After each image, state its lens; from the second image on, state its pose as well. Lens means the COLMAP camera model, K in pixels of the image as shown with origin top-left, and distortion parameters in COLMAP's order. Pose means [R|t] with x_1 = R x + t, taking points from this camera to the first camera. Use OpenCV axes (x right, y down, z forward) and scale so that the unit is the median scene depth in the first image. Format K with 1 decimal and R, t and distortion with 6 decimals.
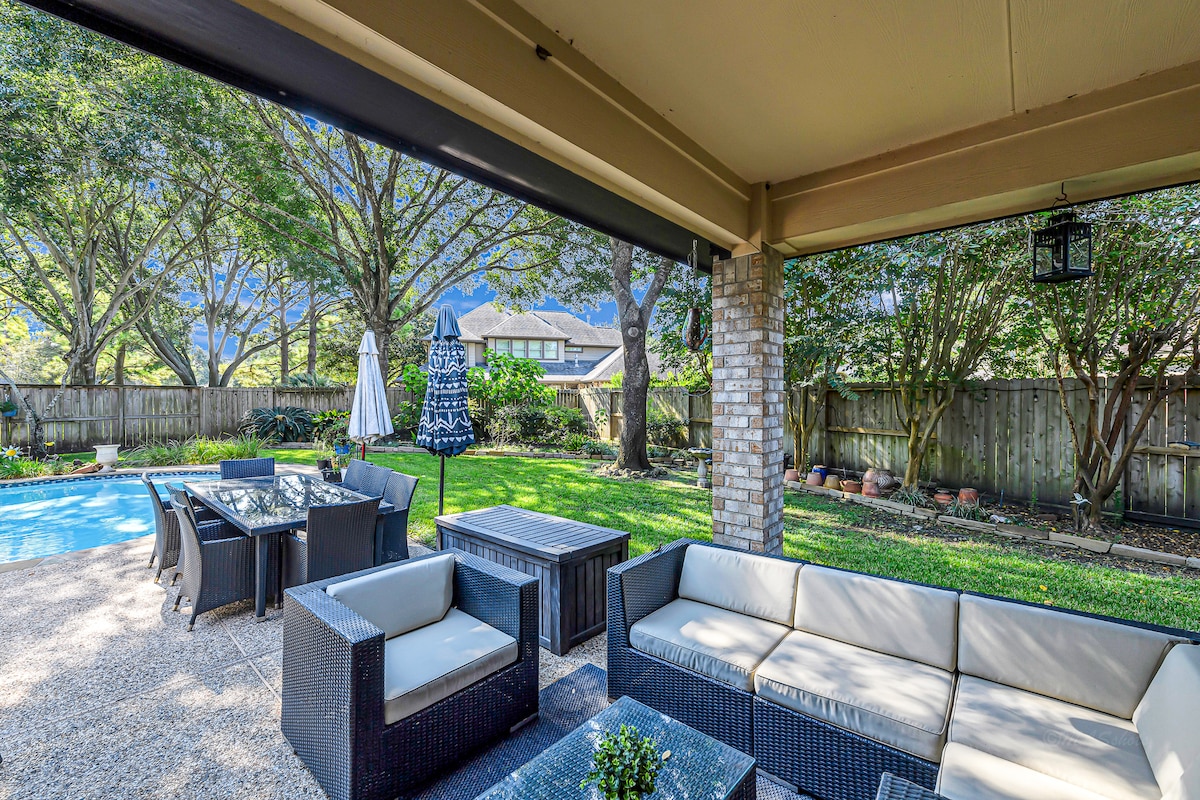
lens RADIAL K [[486.3, 0, 595.4], [0, 486.3, 400.9], [0, 0, 1]] dist [-0.001131, -0.000188]
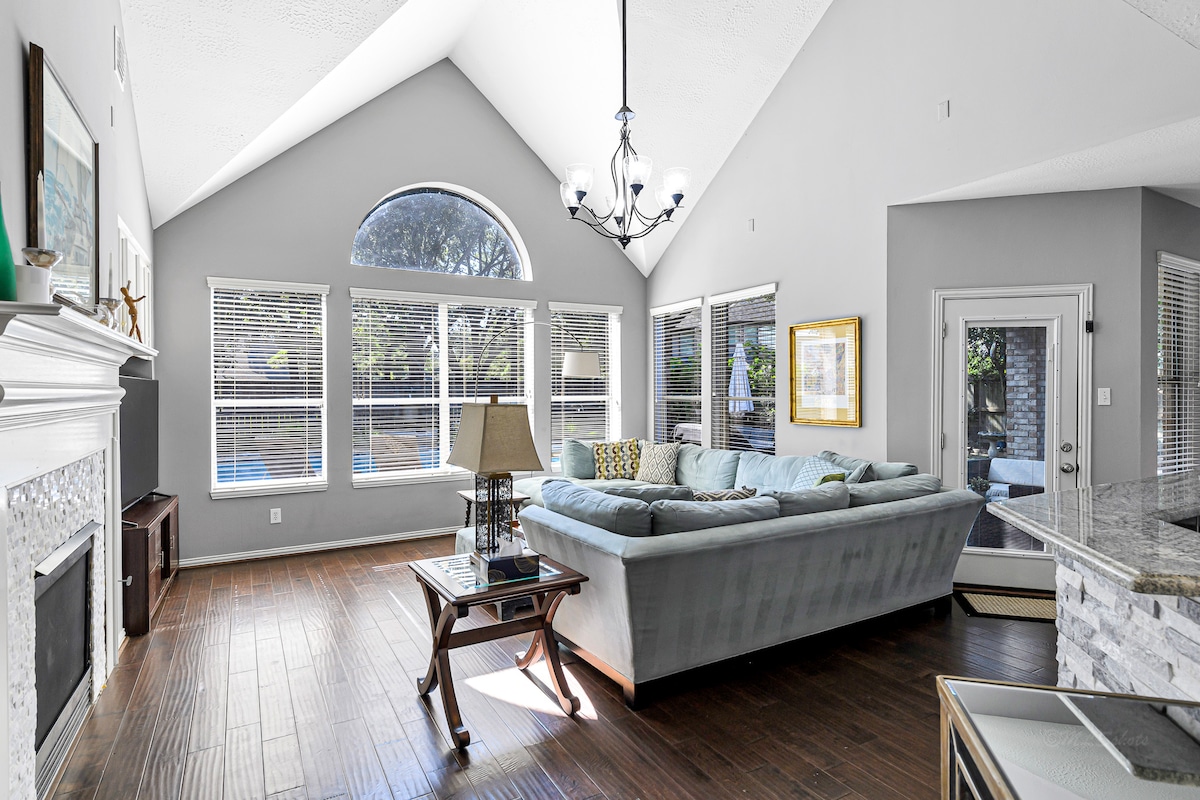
lens RADIAL K [[611.7, 0, 599.9], [0, 611.7, 394.0], [0, 0, 1]] dist [0.000797, -0.000037]
pose [[0.941800, -0.008167, -0.336074, -0.341927], [0.007595, 0.999967, -0.003015, 0.020985], [0.336088, 0.000287, 0.941831, -1.351412]]
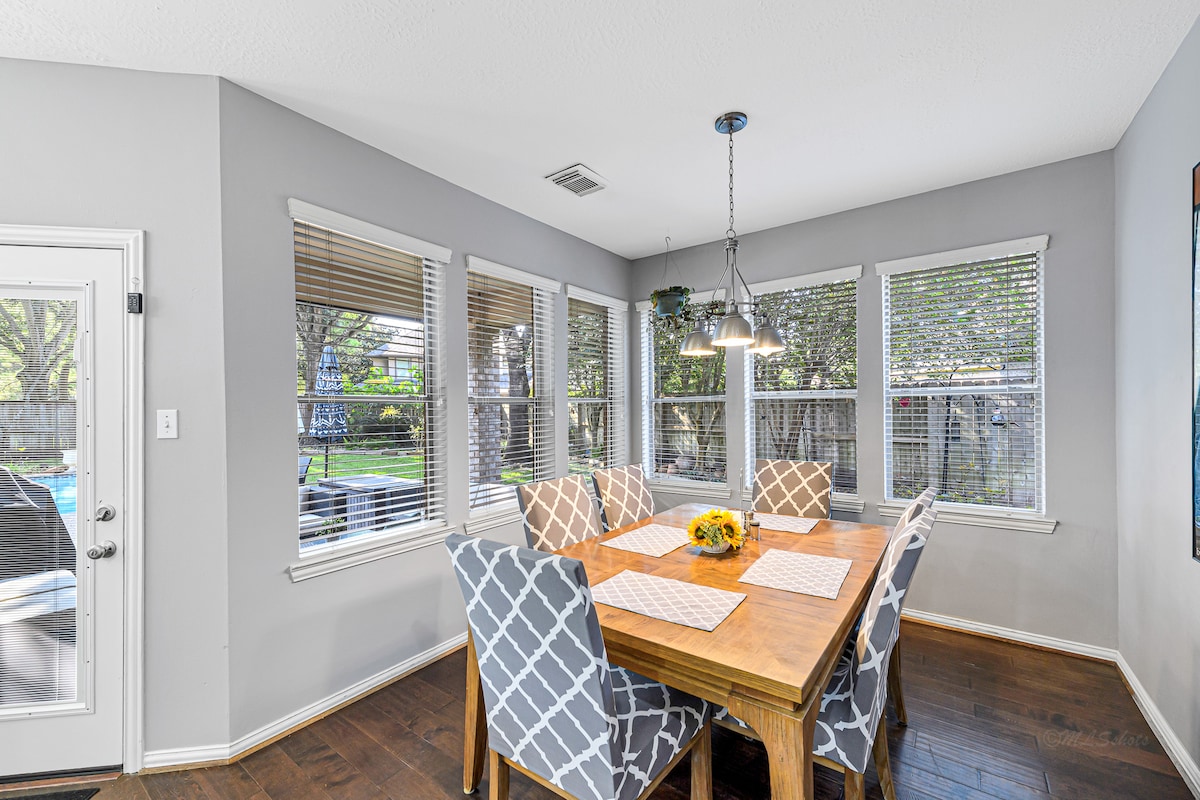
lens RADIAL K [[486.3, 0, 600.5], [0, 486.3, 405.8], [0, 0, 1]] dist [-0.001131, -0.000188]
pose [[0.997262, -0.012678, 0.072854, 0.465375], [0.013362, 0.999871, -0.008915, 0.020698], [-0.072732, 0.009864, 0.997303, -0.641635]]
